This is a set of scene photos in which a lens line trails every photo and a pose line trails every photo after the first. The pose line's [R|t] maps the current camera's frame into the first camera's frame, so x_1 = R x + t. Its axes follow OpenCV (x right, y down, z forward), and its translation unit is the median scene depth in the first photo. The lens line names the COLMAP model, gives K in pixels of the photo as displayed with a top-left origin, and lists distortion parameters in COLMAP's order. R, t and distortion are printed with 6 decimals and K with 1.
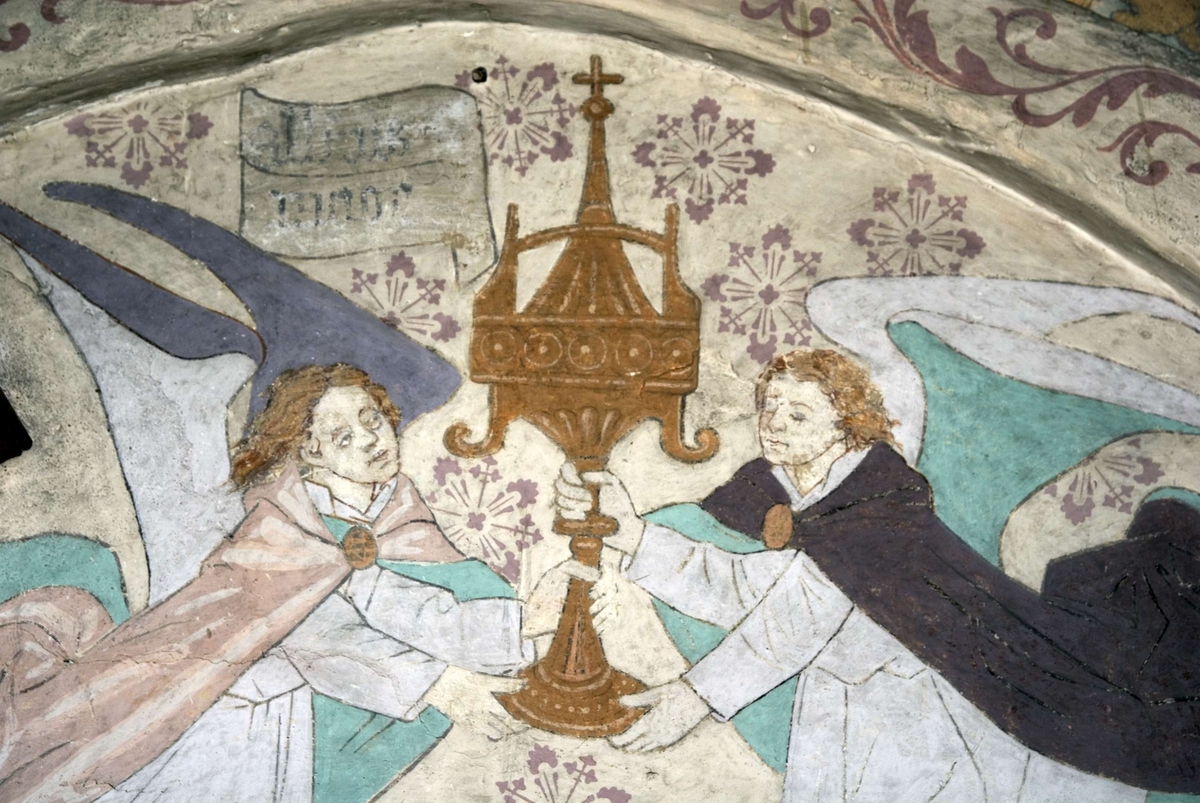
lens RADIAL K [[2256.9, 0, 601.8], [0, 2256.9, 401.9], [0, 0, 1]] dist [0.077098, 0.000000]
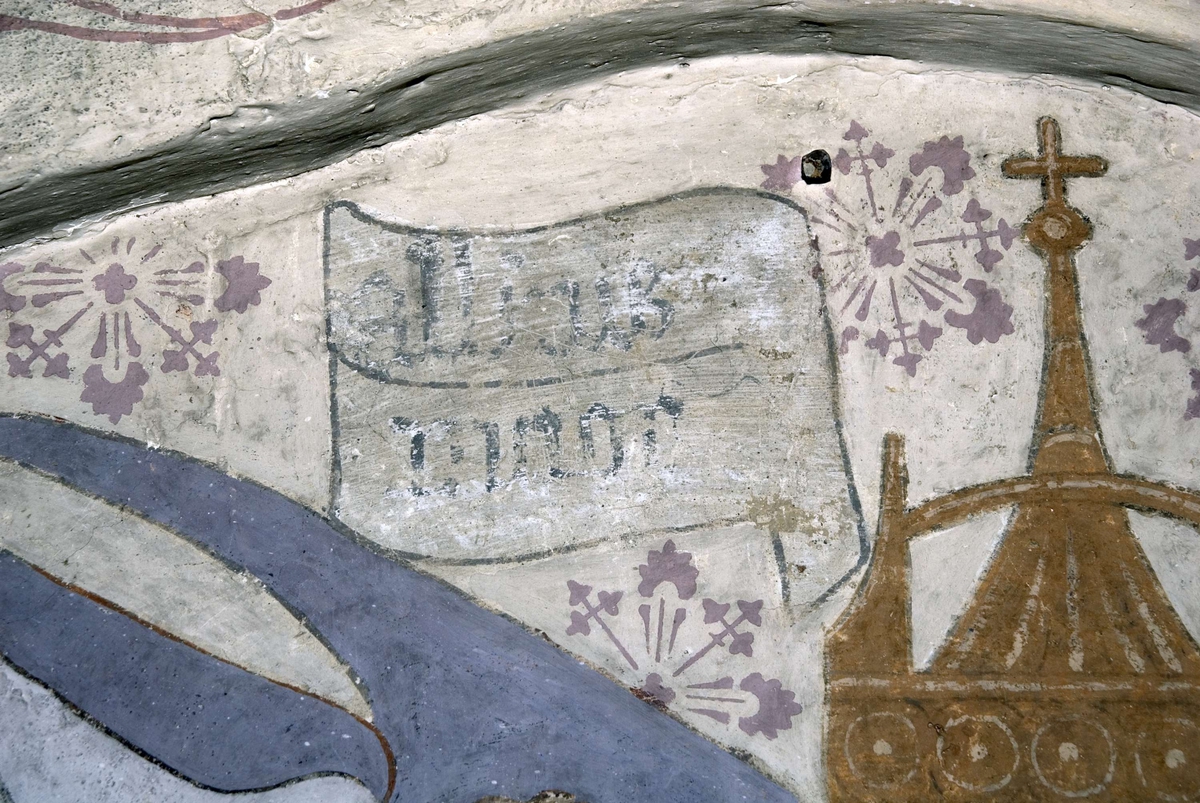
lens RADIAL K [[2598.7, 0, 598.4], [0, 2598.7, 401.1], [0, 0, 1]] dist [0.138900, 0.000000]
pose [[0.999842, -0.017243, -0.004370, -0.100280], [0.017287, 0.999799, 0.010160, -0.102063], [0.004194, -0.010234, 0.999939, 0.446982]]
